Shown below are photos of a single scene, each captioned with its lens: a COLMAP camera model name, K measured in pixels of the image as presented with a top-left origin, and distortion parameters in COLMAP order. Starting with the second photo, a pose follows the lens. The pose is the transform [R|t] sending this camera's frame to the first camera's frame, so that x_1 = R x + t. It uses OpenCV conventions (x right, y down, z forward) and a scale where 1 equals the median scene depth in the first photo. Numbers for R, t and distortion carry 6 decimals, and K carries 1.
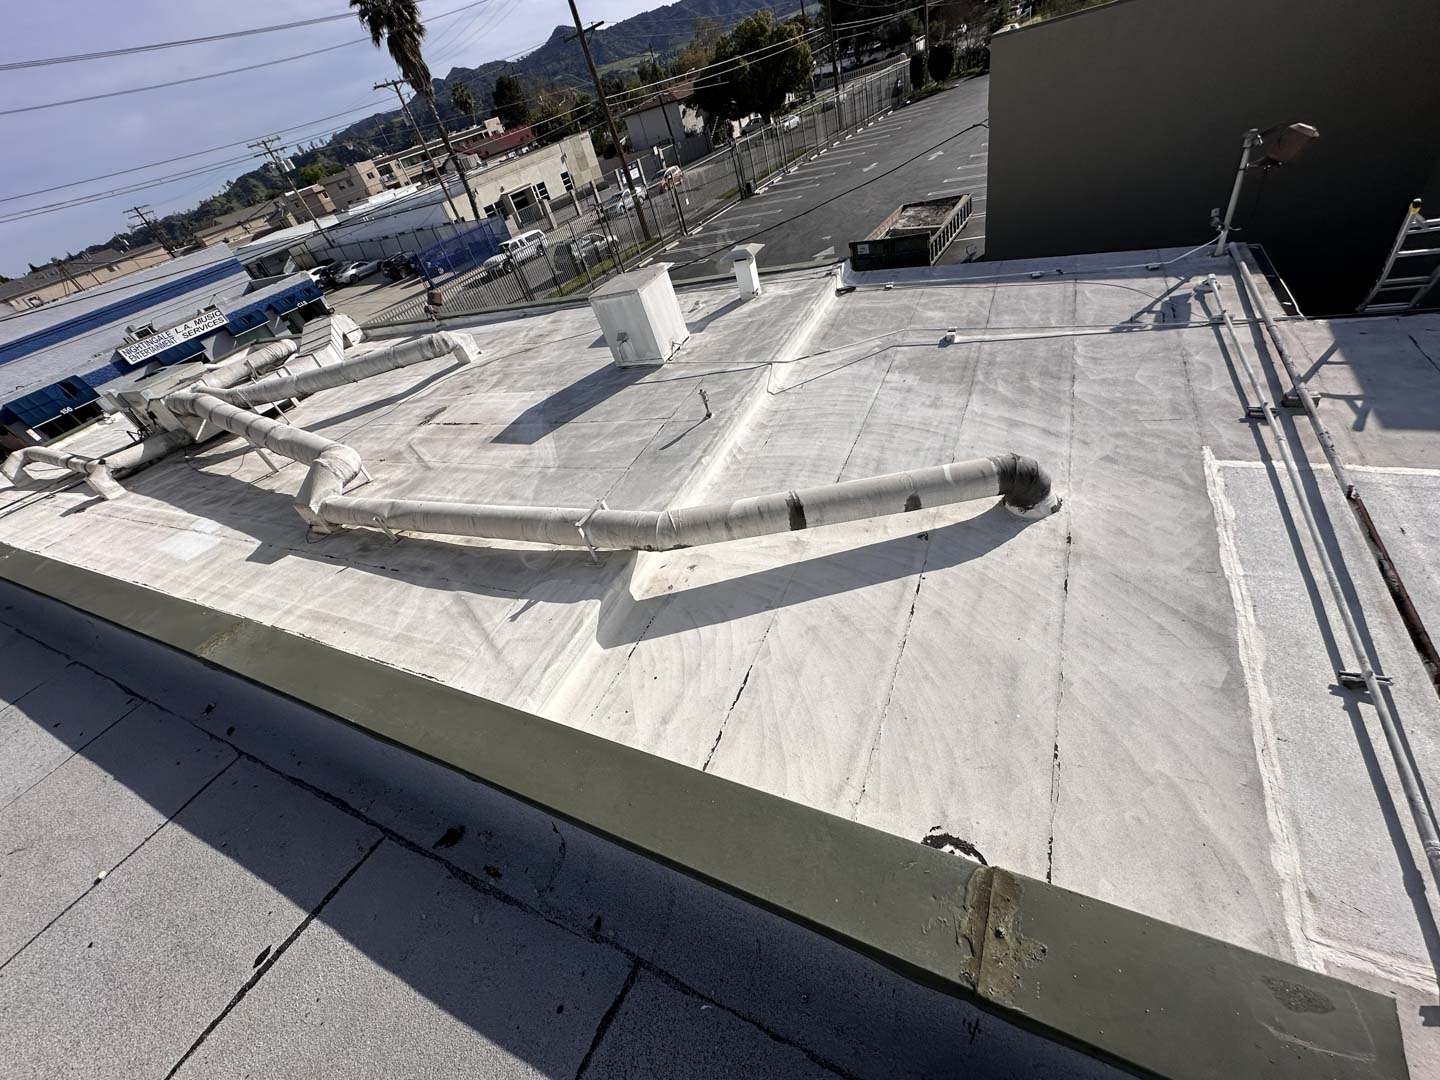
lens RADIAL K [[573.4, 0, 720.0], [0, 573.4, 540.0], [0, 0, 1]] dist [-0.001023, -0.000121]
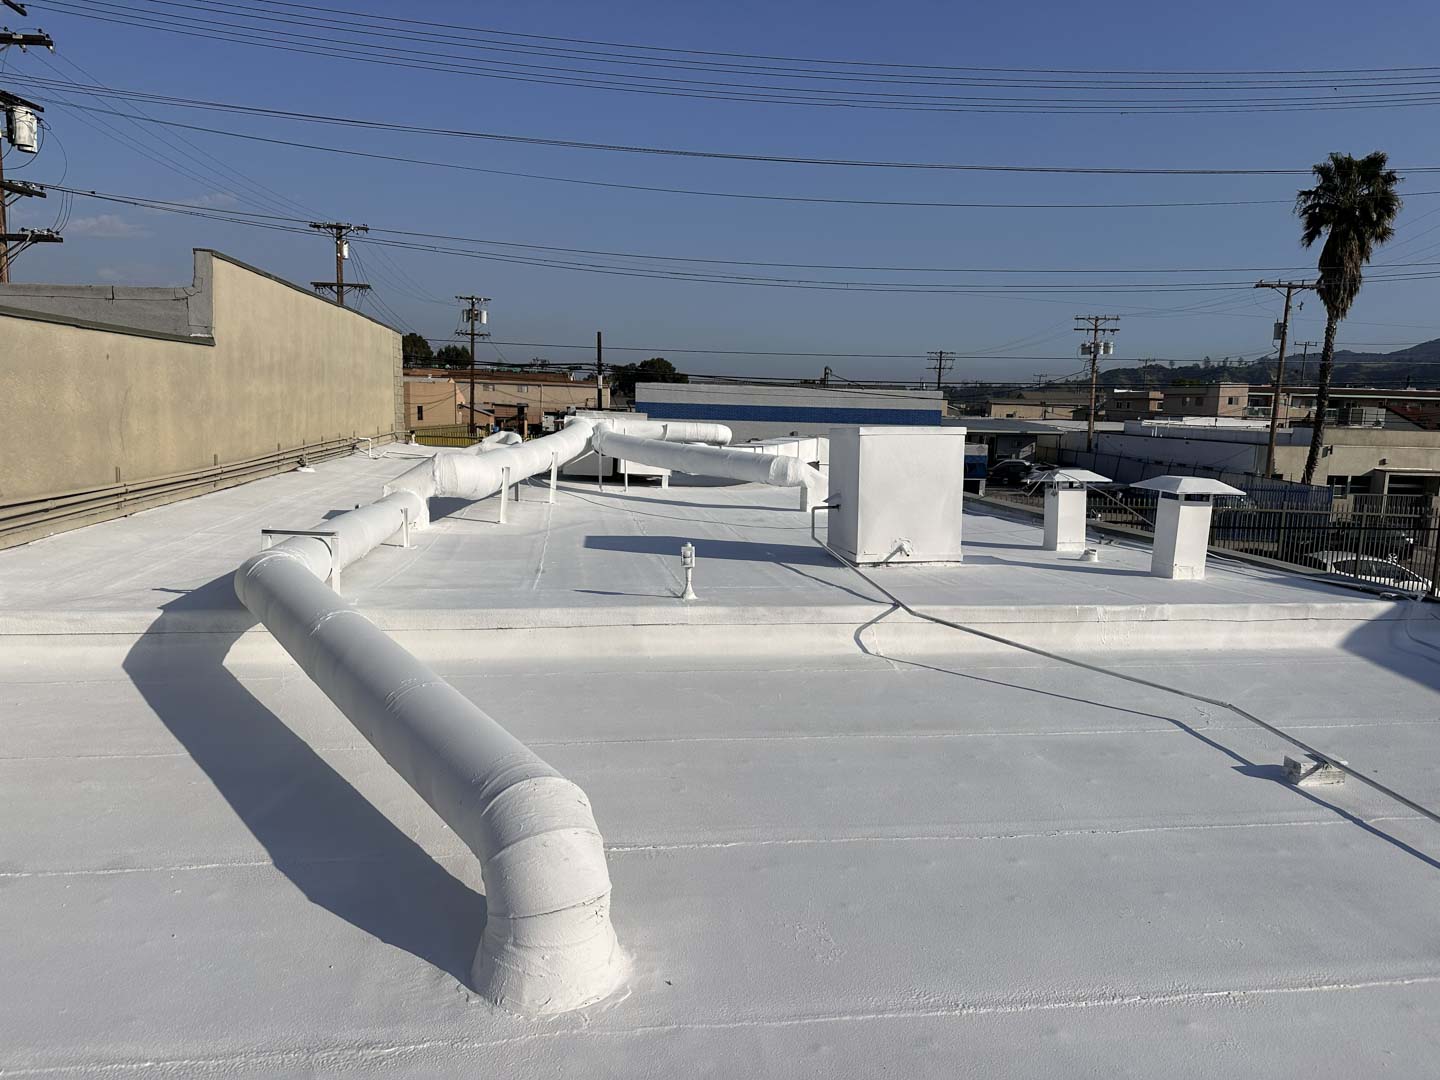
lens RADIAL K [[1021.5, 0, 720.0], [0, 1021.5, 540.0], [0, 0, 1]] dist [0.001373, 0.000413]
pose [[0.518890, 0.364107, -0.773421, 0.093676], [-0.661517, 0.744076, -0.093521, -0.024583], [0.541432, 0.560158, 0.626956, 0.051158]]
